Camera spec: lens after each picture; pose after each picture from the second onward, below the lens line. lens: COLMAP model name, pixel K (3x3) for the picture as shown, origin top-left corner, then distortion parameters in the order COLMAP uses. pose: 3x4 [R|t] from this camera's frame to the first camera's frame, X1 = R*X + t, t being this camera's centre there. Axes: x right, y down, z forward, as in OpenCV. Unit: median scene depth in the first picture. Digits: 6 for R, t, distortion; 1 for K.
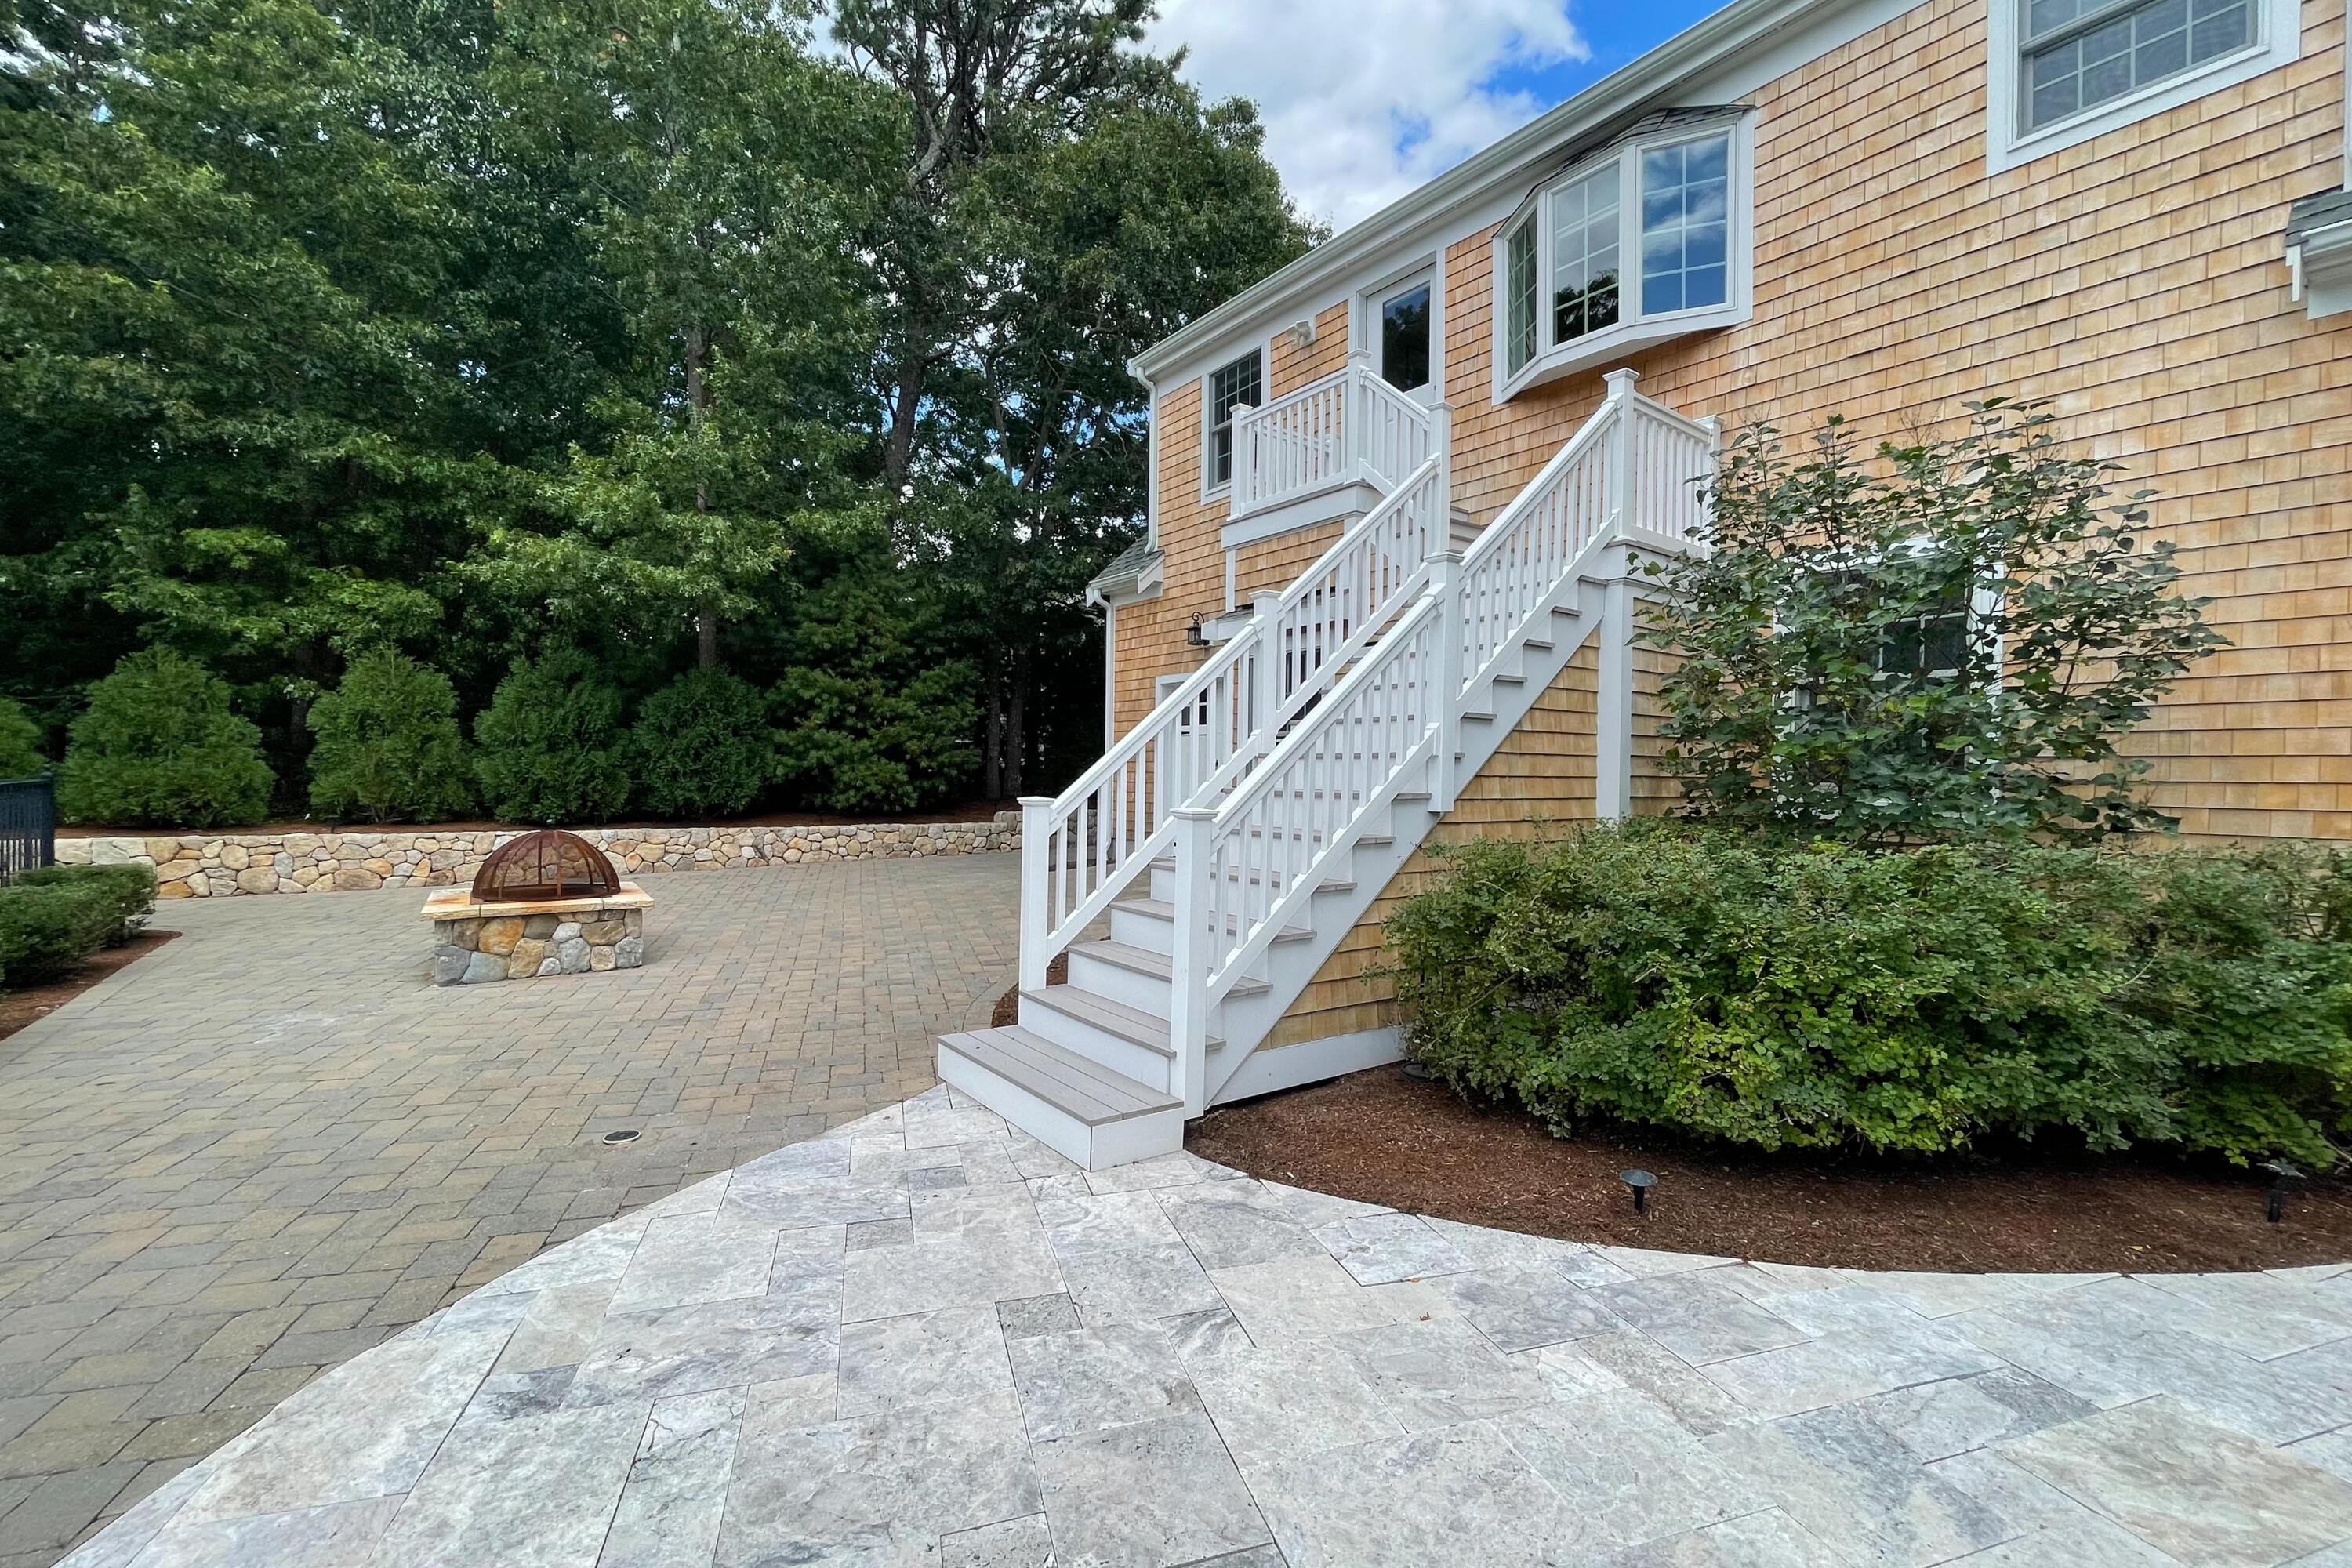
lens RADIAL K [[976.5, 0, 1169.3], [0, 976.5, 778.6], [0, 0, 1]] dist [-0.011941, 0.001059]
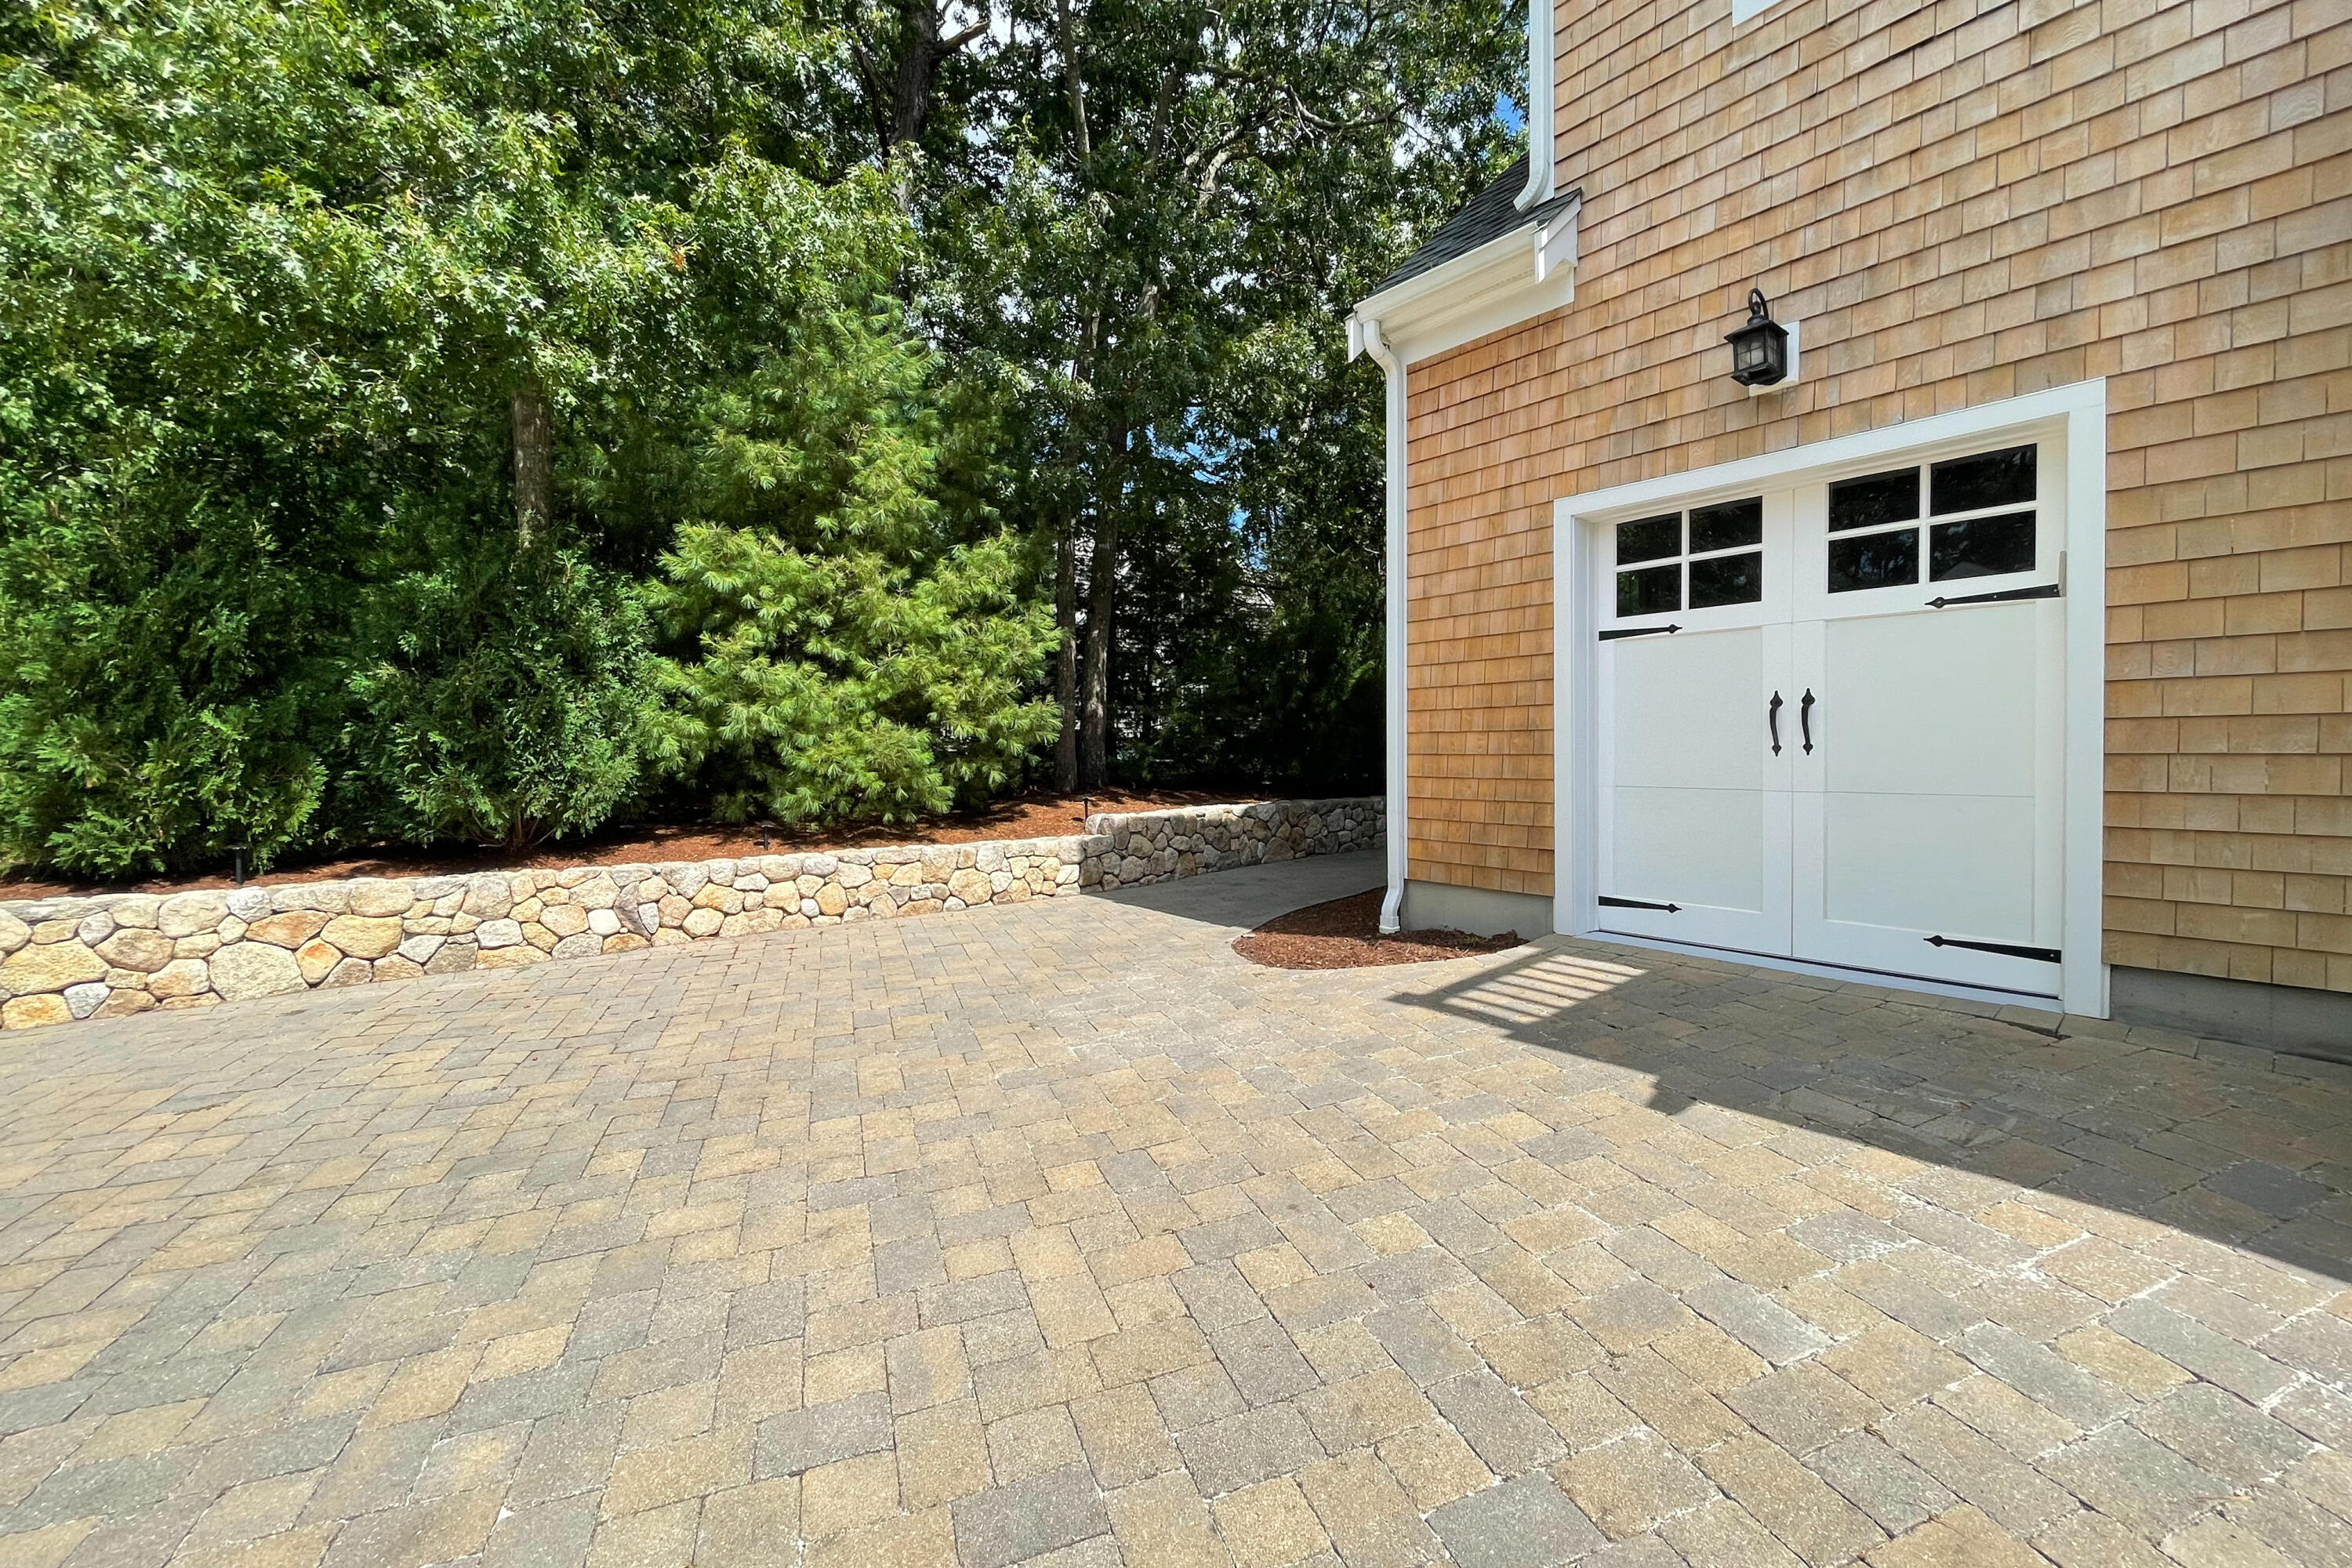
lens RADIAL K [[976.5, 0, 1183.6], [0, 976.5, 775.4], [0, 0, 1]] dist [-0.011941, 0.001059]
pose [[0.998620, -0.021750, 0.047792, -0.167990], [0.021116, 0.999683, 0.013732, 0.004933], [-0.048076, -0.012704, 0.998763, 0.498799]]
